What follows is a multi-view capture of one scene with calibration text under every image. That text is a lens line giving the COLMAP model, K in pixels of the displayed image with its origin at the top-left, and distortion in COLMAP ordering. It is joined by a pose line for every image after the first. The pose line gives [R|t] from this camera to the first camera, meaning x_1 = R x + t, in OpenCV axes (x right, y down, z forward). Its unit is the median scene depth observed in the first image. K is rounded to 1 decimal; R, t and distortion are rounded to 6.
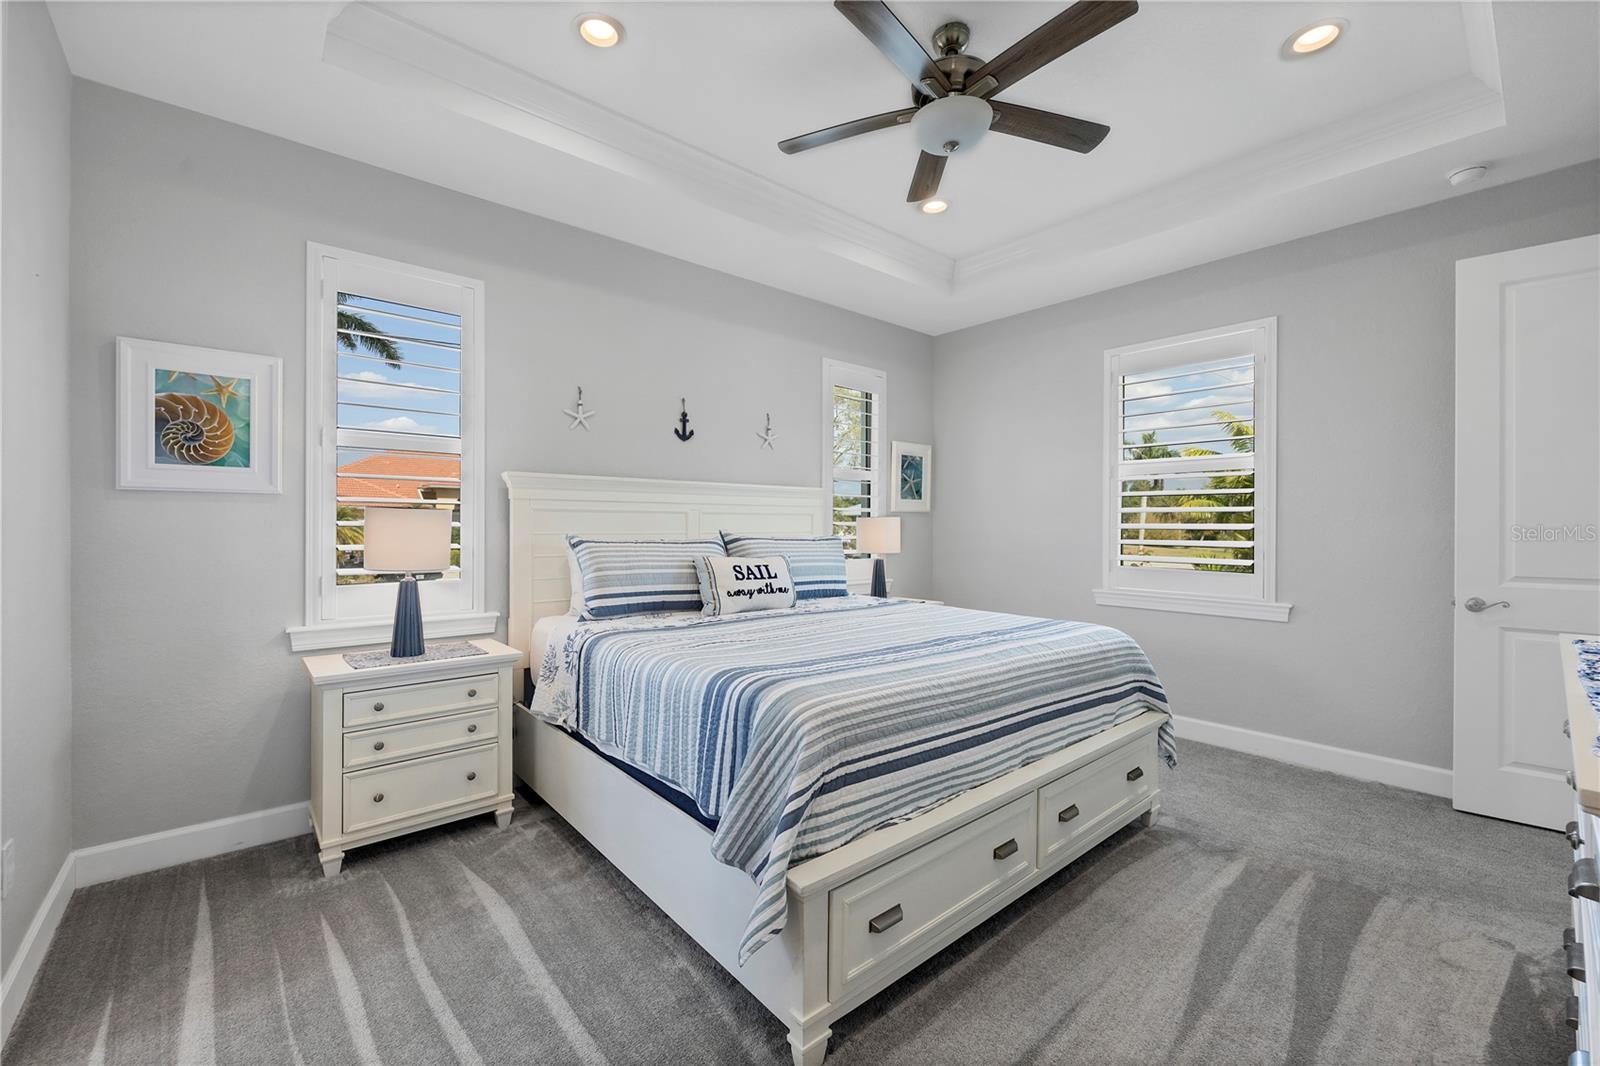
lens RADIAL K [[656.0, 0, 789.5], [0, 656.0, 531.3], [0, 0, 1]] dist [-0.010962, 0.000749]
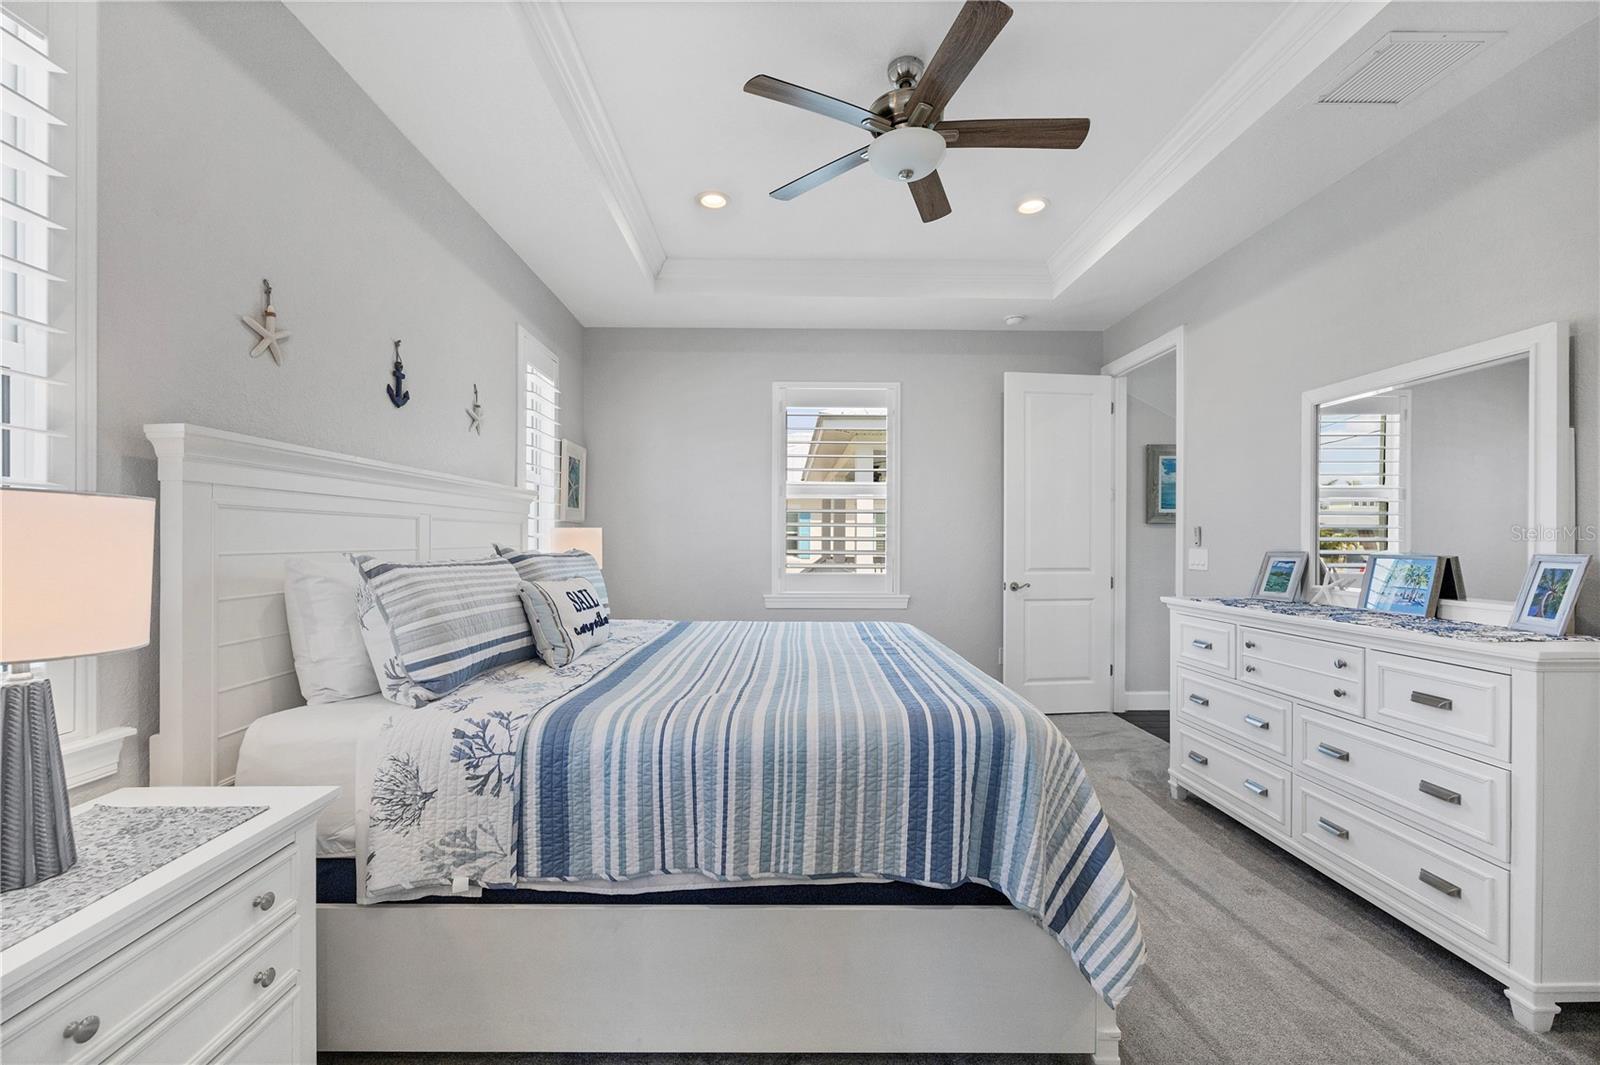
lens RADIAL K [[656.0, 0, 799.2], [0, 656.0, 543.4], [0, 0, 1]] dist [-0.010962, 0.000749]
pose [[0.629986, -0.006940, 0.776576, -0.511912], [0.005705, 0.999974, 0.004308, -0.004249], [-0.776586, 0.001716, 0.630009, 0.357775]]
